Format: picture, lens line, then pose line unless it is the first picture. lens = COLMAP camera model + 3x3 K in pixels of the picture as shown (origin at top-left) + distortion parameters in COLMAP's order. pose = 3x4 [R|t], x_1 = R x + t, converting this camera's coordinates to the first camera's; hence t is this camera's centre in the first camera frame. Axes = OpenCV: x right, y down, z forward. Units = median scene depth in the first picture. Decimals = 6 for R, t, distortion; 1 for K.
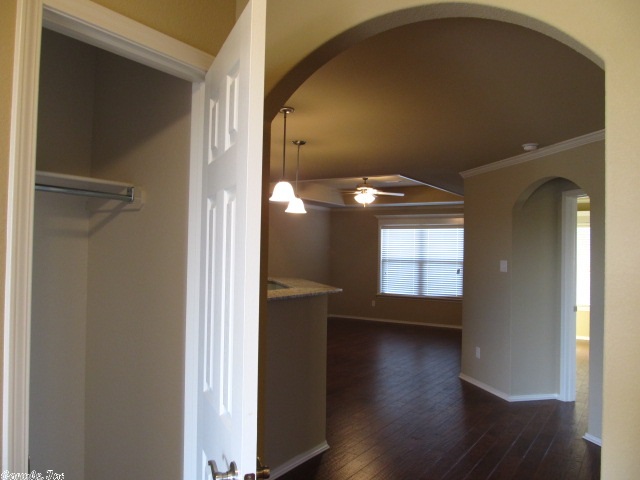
lens RADIAL K [[532.2, 0, 320.0], [0, 532.2, 240.0], [0, 0, 1]] dist [-0.047790, 0.009907]
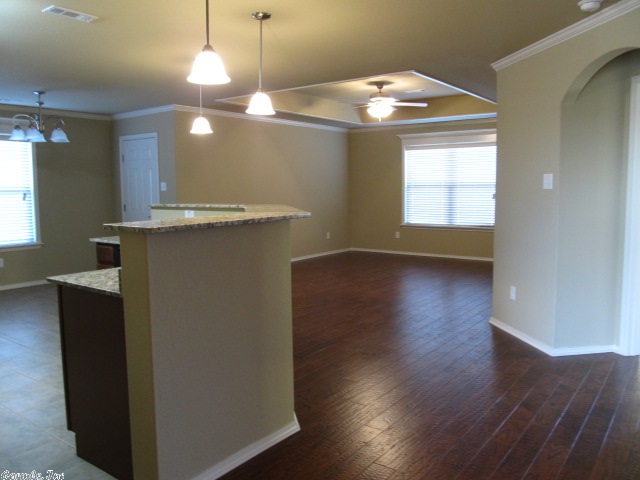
lens RADIAL K [[532.2, 0, 320.0], [0, 532.2, 240.0], [0, 0, 1]] dist [-0.047790, 0.009907]
pose [[0.997137, -0.021260, -0.072561, 0.064657], [0.030084, 0.991979, 0.122768, 0.025995], [0.069369, -0.124599, 0.989779, 0.190144]]
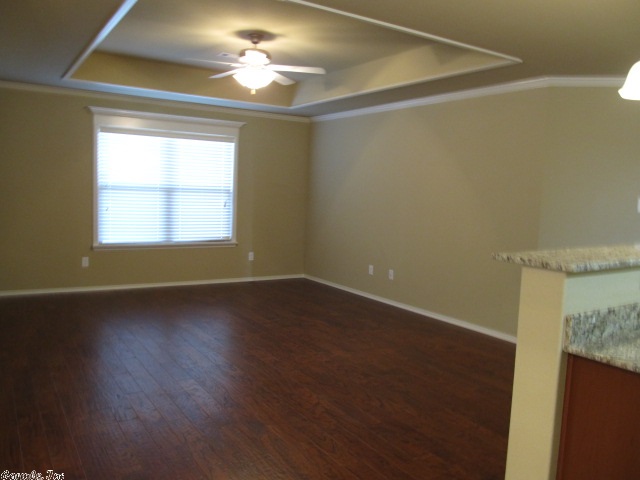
lens RADIAL K [[532.2, 0, 320.0], [0, 532.2, 240.0], [0, 0, 1]] dist [-0.047790, 0.009907]
pose [[0.424378, -0.083628, 0.901615, -0.557218], [-0.057398, 0.991239, 0.118957, 0.024920], [-0.903664, -0.102234, 0.415860, 0.984186]]
